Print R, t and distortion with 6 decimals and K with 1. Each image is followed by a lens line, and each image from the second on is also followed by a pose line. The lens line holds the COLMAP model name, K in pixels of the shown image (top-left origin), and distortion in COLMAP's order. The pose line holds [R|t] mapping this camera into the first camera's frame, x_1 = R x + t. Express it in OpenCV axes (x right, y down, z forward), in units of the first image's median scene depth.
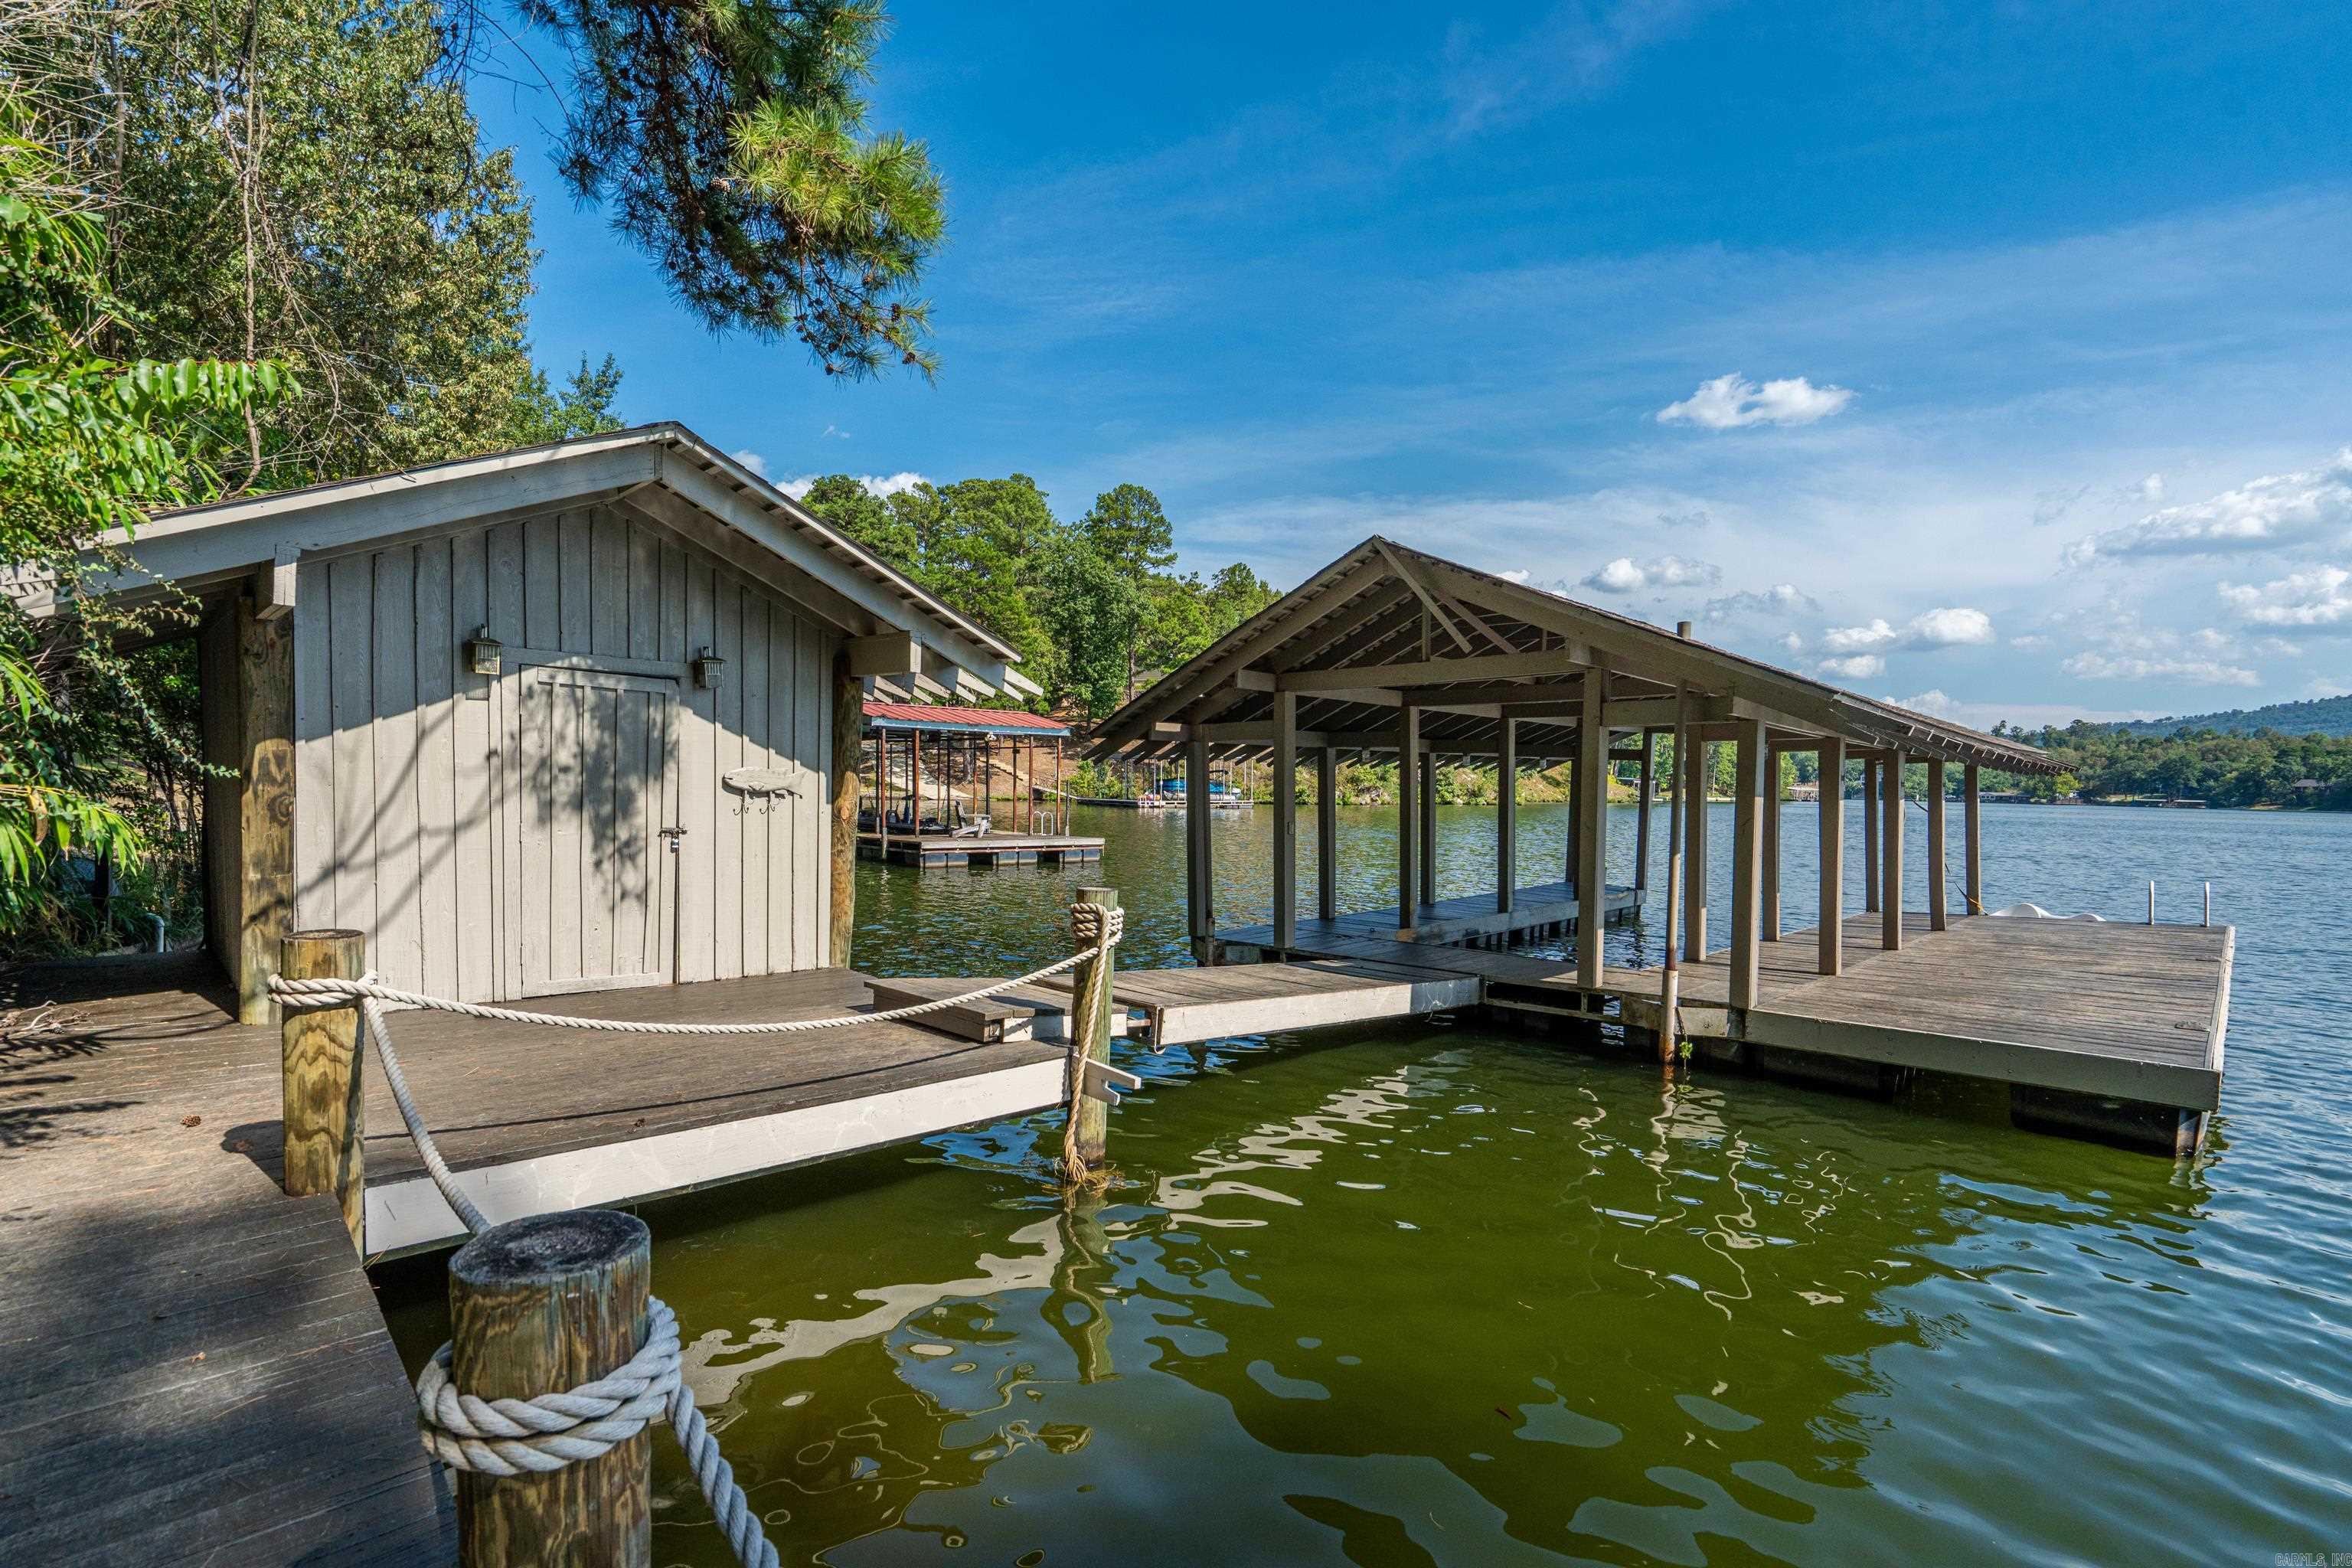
lens RADIAL K [[1073.9, 0, 1163.4], [0, 1073.9, 842.3], [0, 0, 1]] dist [0.002783, -0.000277]
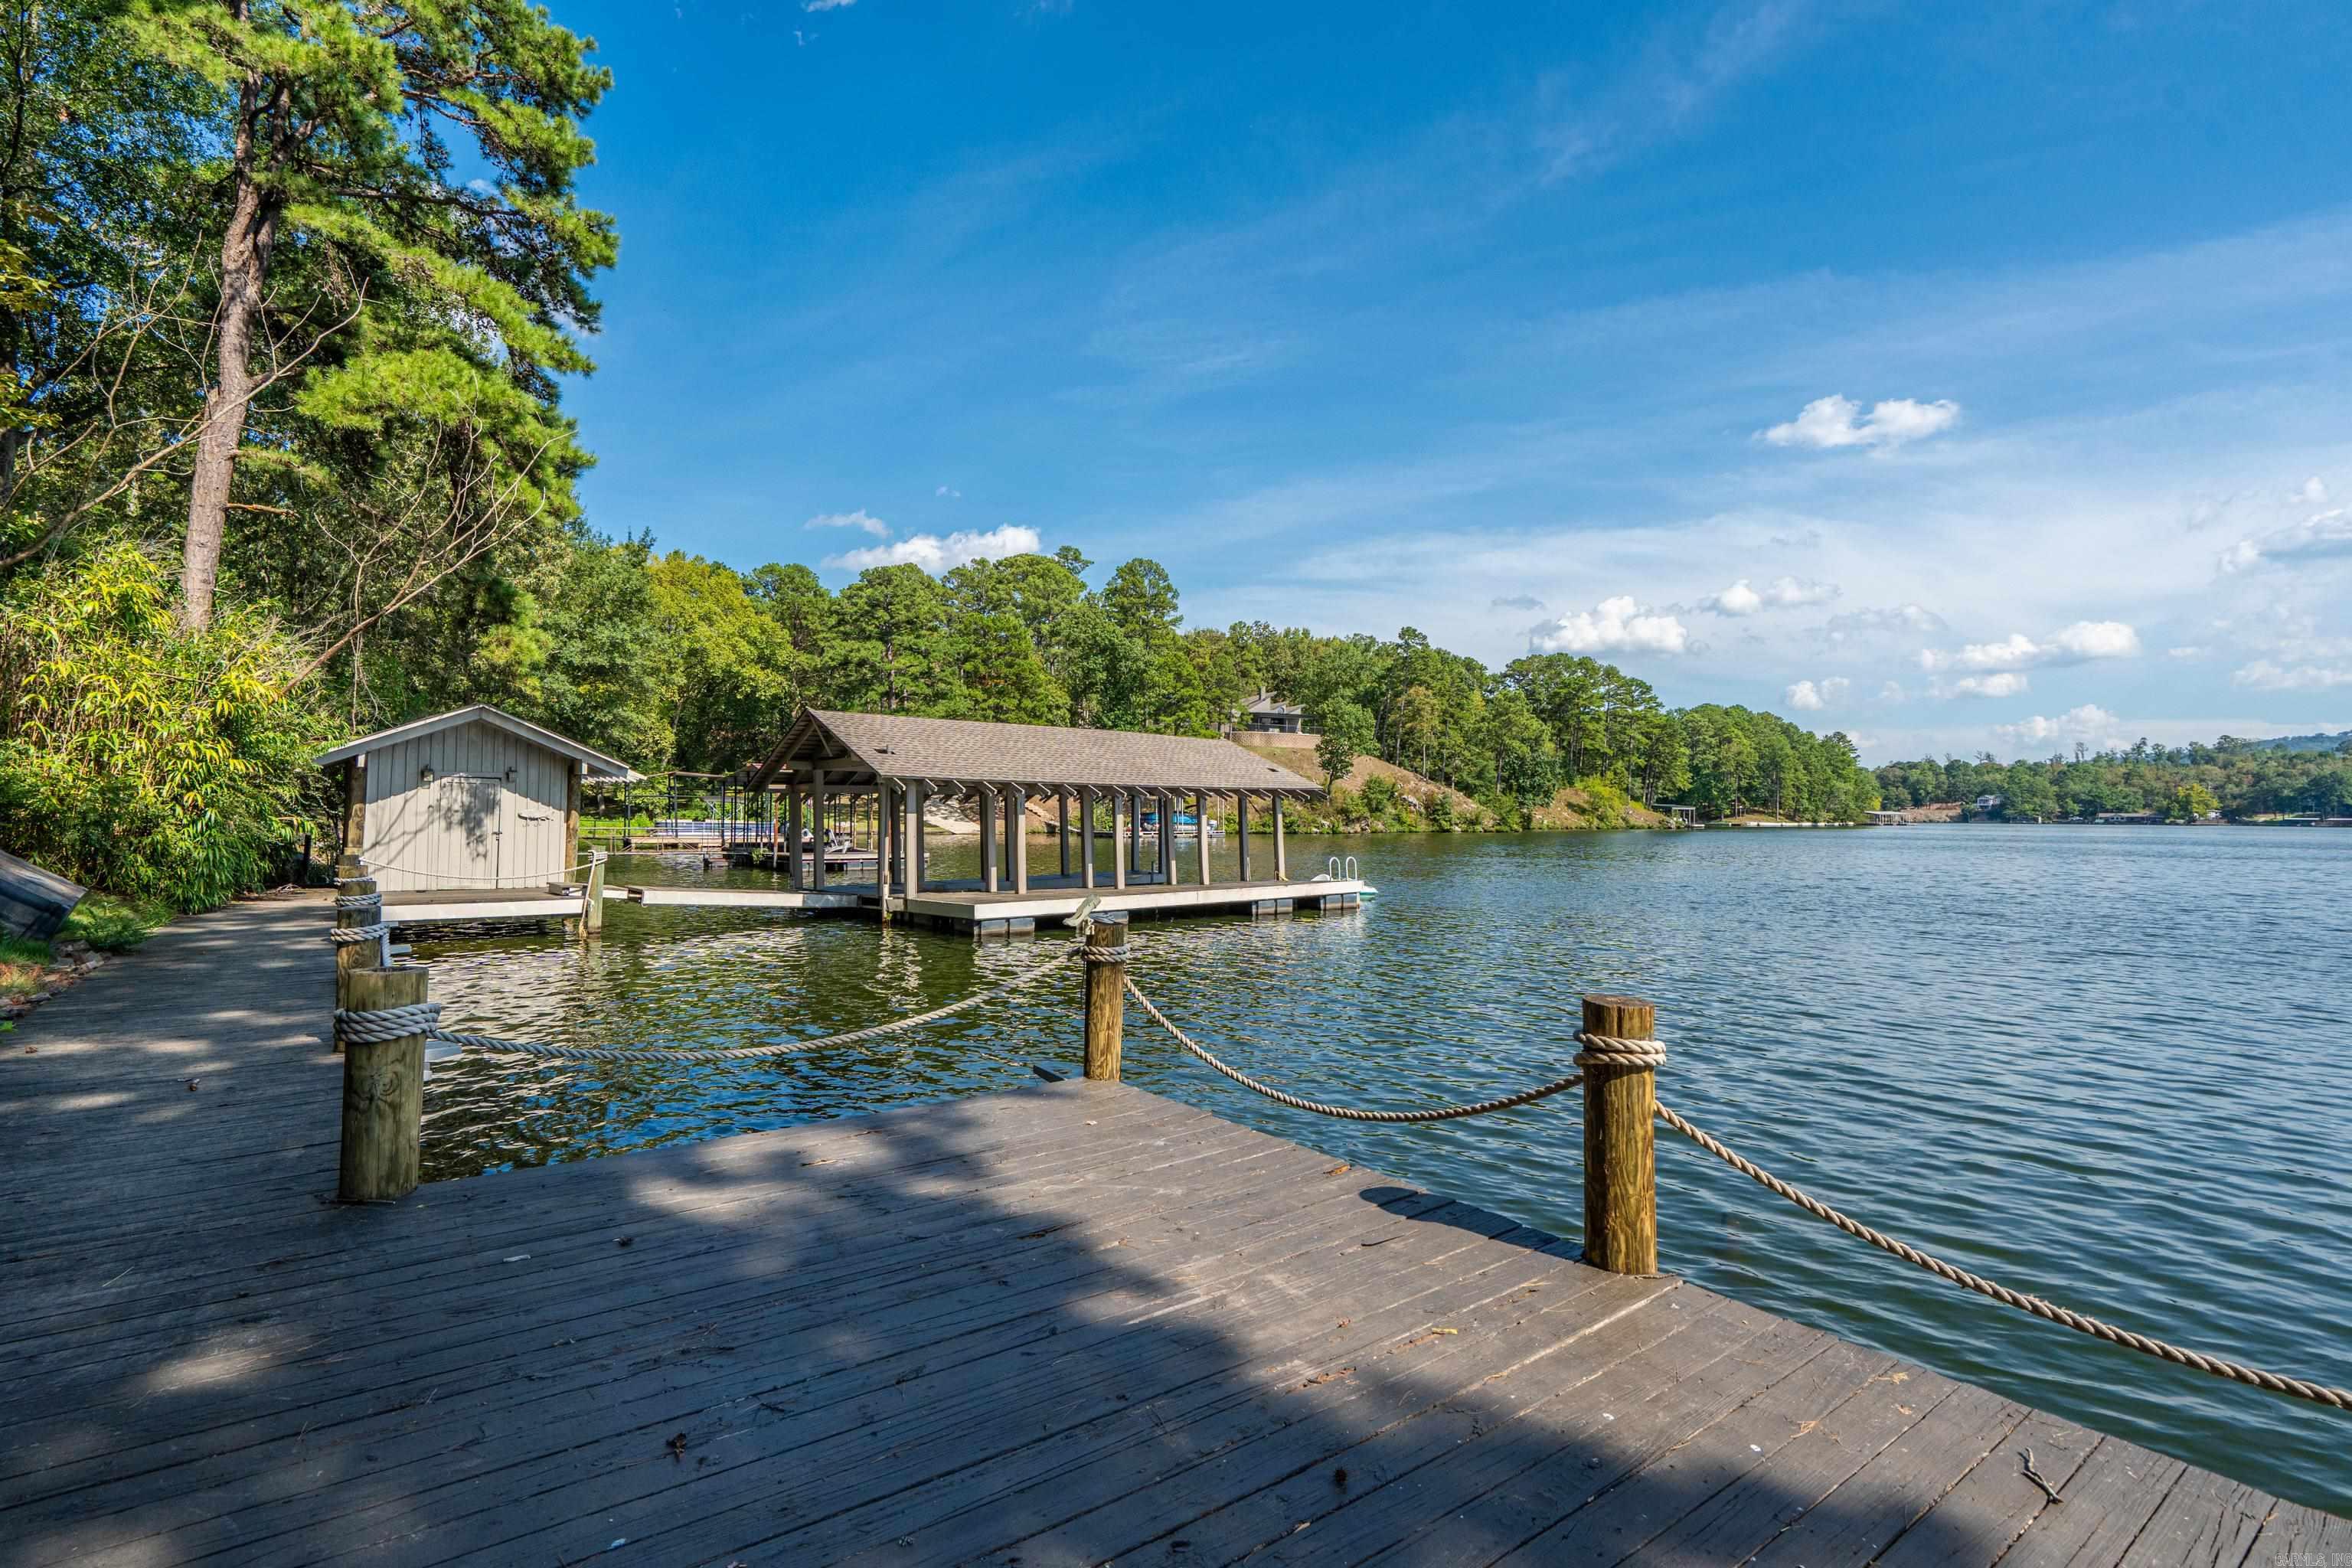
lens RADIAL K [[1073.9, 0, 1179.2], [0, 1073.9, 807.7], [0, 0, 1]] dist [0.002783, -0.000277]
pose [[0.994731, -0.016600, -0.101170, 0.089713], [0.009991, 0.997804, -0.065485, 0.007058], [0.102034, 0.064129, 0.992712, -0.090085]]
